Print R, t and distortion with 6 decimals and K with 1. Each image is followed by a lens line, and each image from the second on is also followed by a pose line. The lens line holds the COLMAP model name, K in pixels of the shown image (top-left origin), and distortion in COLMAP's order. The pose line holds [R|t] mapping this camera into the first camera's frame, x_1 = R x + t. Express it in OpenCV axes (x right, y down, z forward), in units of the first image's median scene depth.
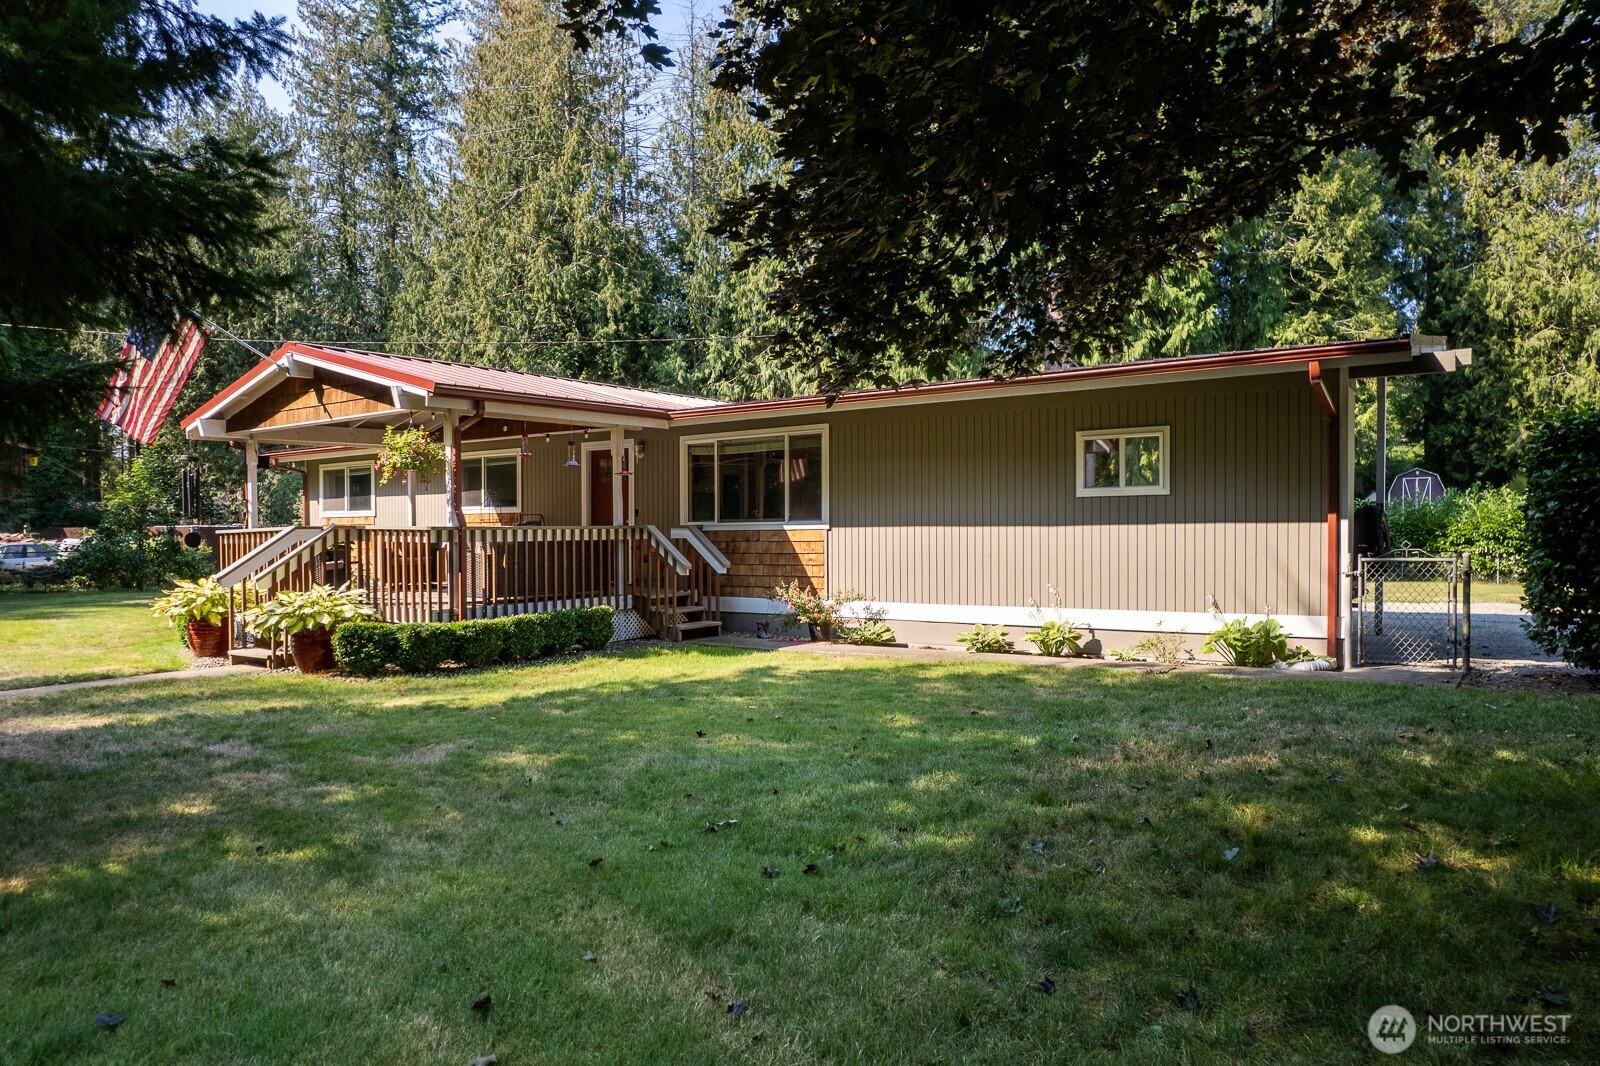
lens RADIAL K [[1013.1, 0, 800.0], [0, 1013.1, 533.0], [0, 0, 1]] dist [-0.075966, 0.071154]
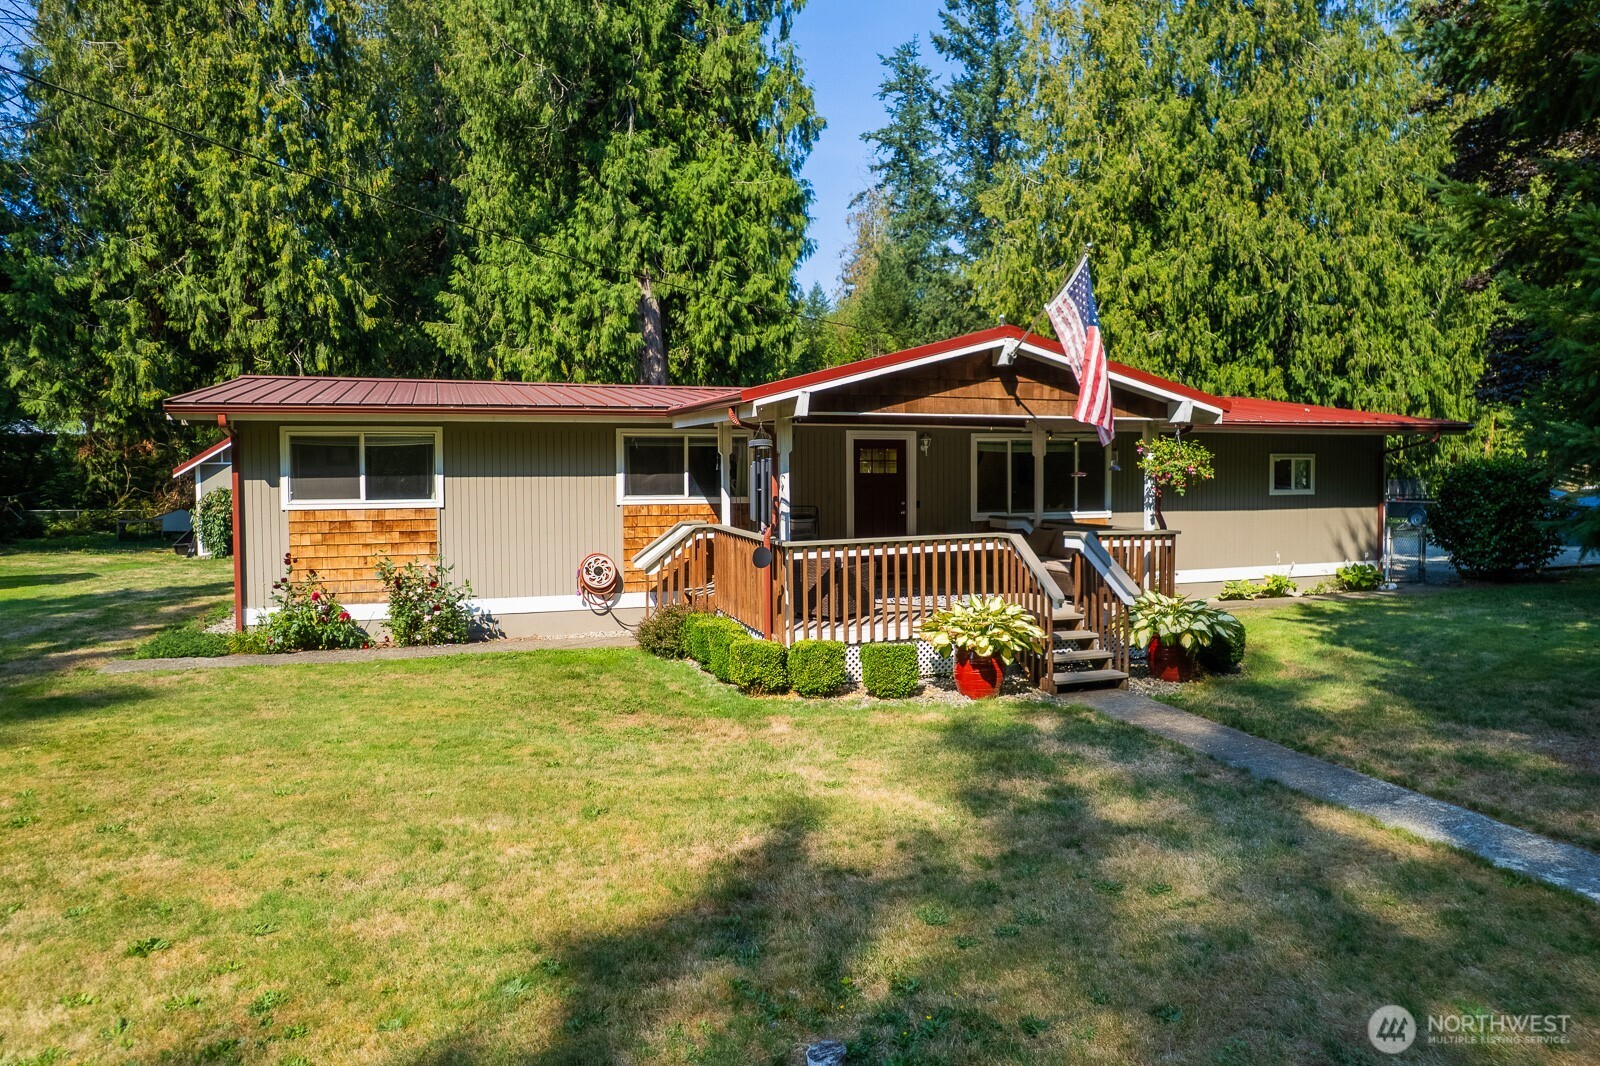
lens RADIAL K [[1012.4, 0, 793.0], [0, 1012.4, 538.5], [0, 0, 1]] dist [-0.083921, 0.081520]
pose [[0.587402, -0.048326, 0.807852, -1.327129], [0.000894, 0.998254, 0.059066, -0.056964], [-0.809295, -0.033974, 0.586419, 0.632112]]
